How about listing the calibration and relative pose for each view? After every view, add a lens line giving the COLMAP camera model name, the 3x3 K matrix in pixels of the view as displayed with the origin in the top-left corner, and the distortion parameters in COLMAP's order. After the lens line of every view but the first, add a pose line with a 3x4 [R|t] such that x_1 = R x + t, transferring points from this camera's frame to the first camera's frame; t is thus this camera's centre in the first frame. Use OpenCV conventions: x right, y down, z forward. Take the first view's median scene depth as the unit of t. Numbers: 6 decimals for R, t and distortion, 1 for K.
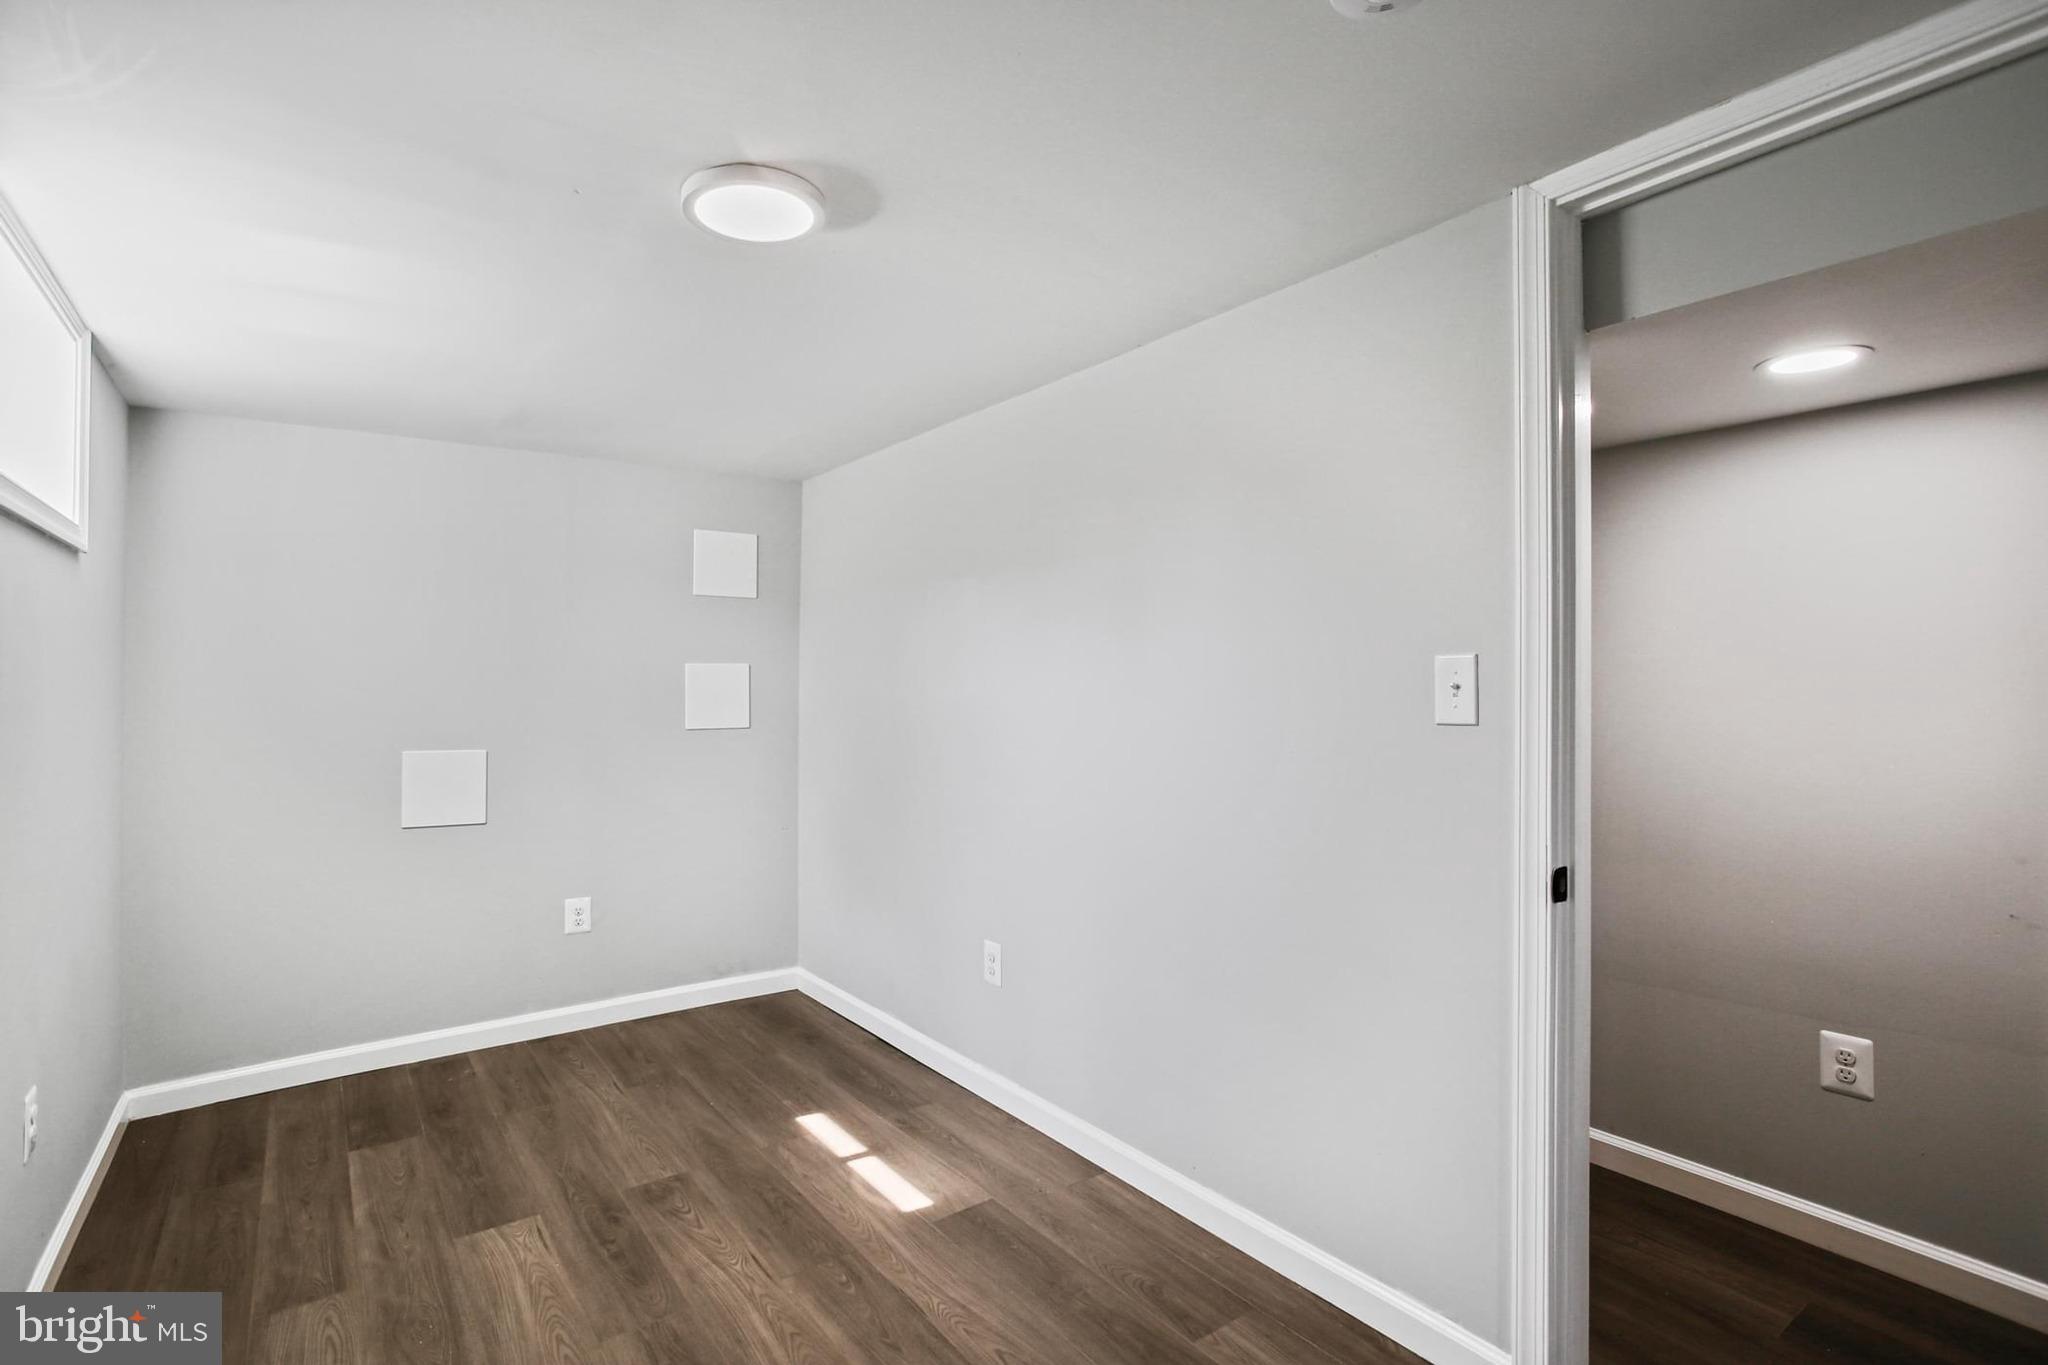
lens RADIAL K [[1009.0, 0, 1014.2], [0, 1009.0, 688.5], [0, 0, 1]] dist [-0.033628, 0.023314]
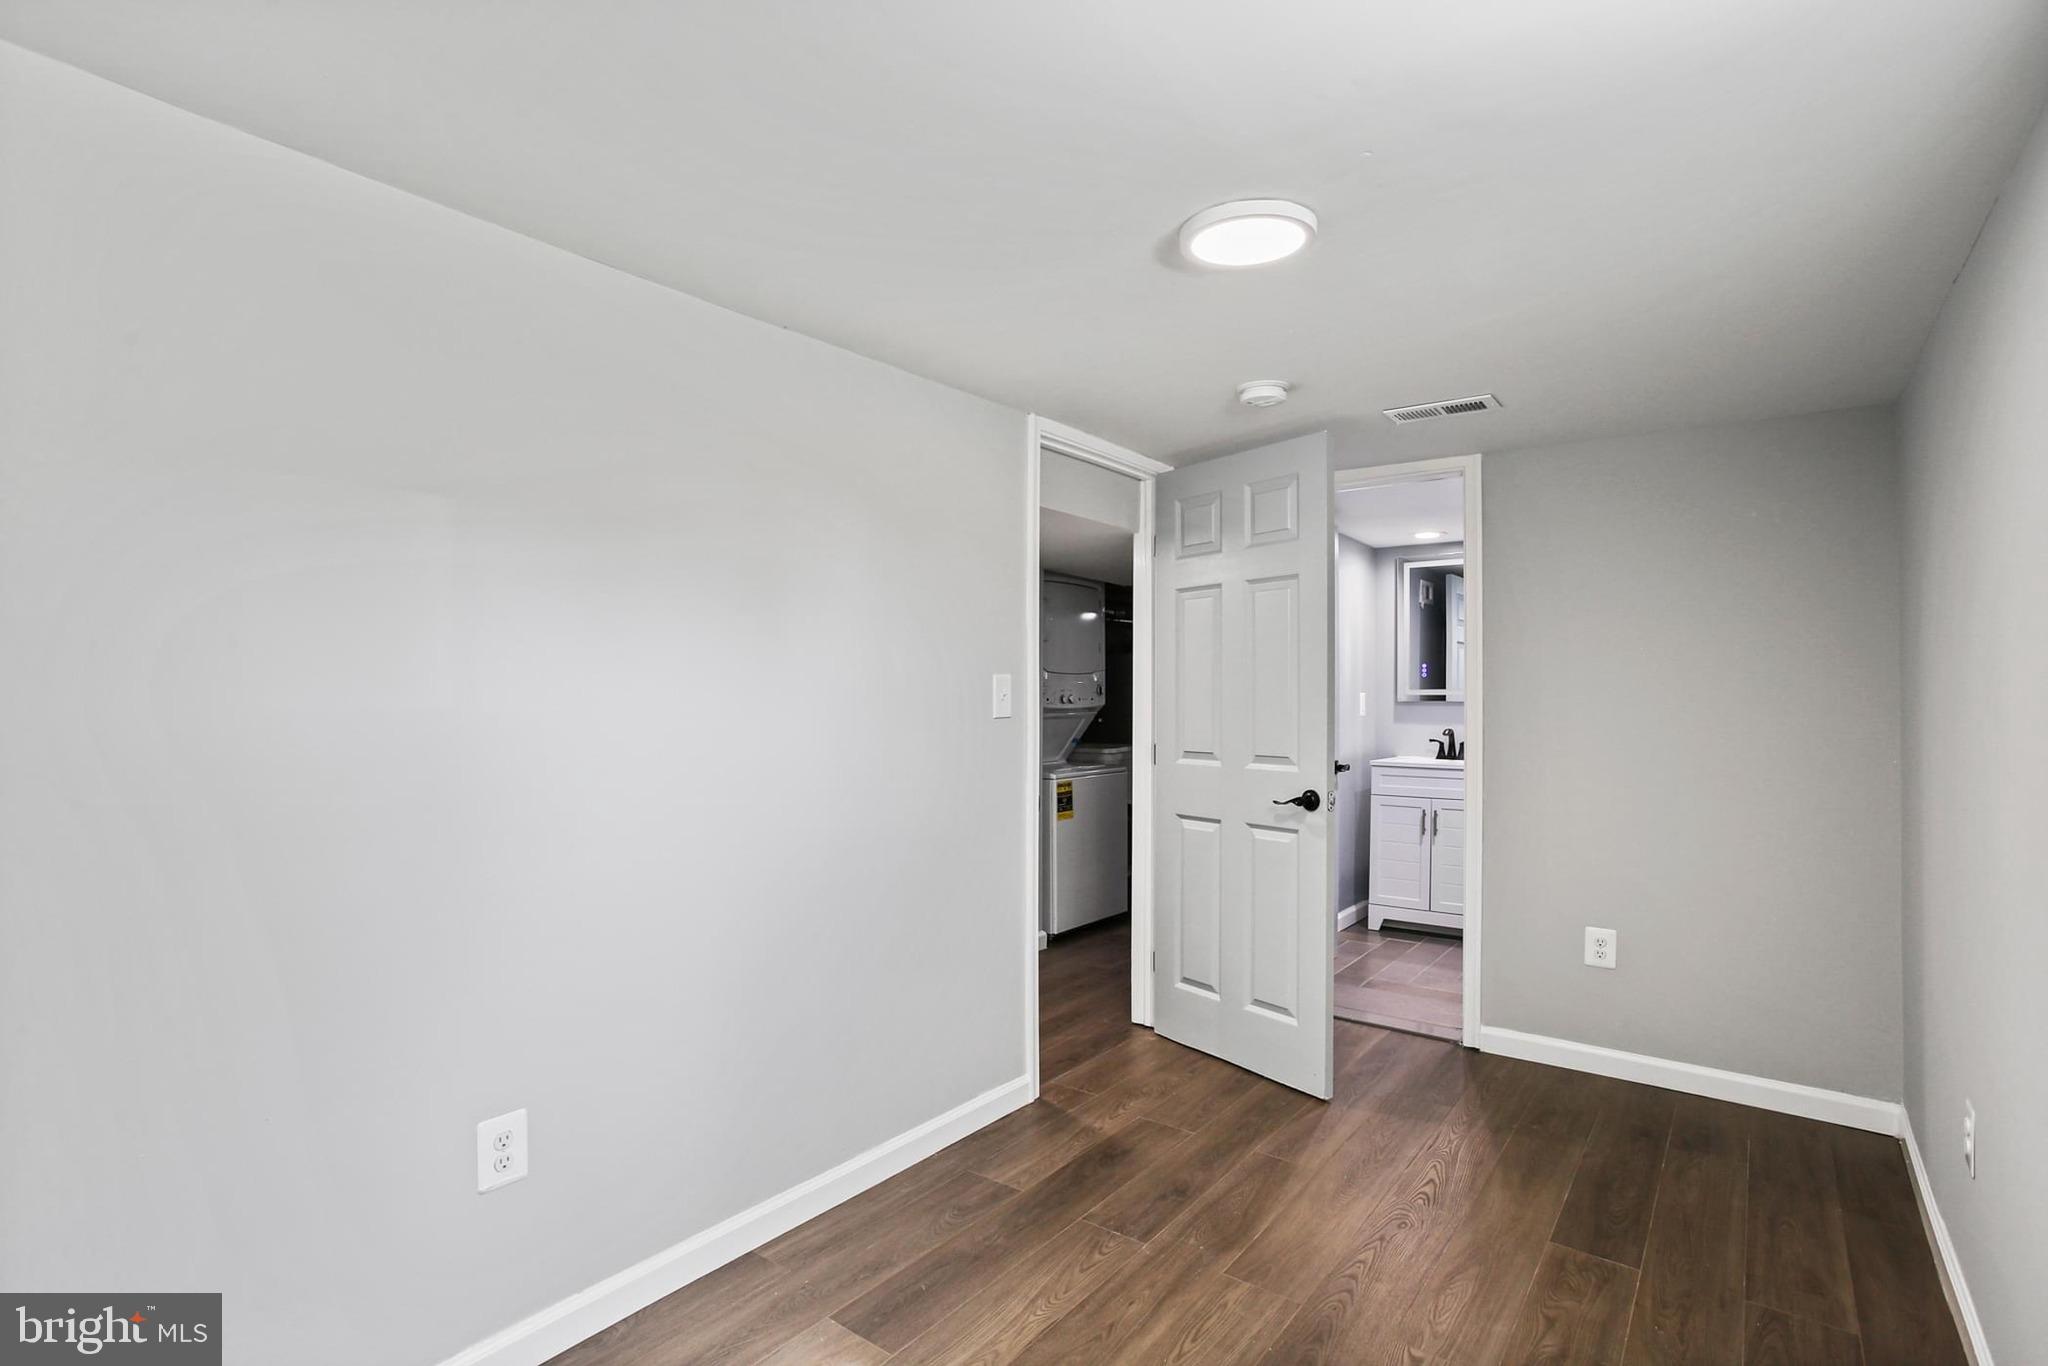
lens RADIAL K [[1009.0, 0, 1014.2], [0, 1009.0, 689.0], [0, 0, 1]] dist [-0.033628, 0.023314]
pose [[-0.301152, 0.008359, 0.953540, -0.958930], [-0.004098, 0.999941, -0.010060, 0.002286], [-0.953567, -0.006937, -0.301100, 1.243709]]
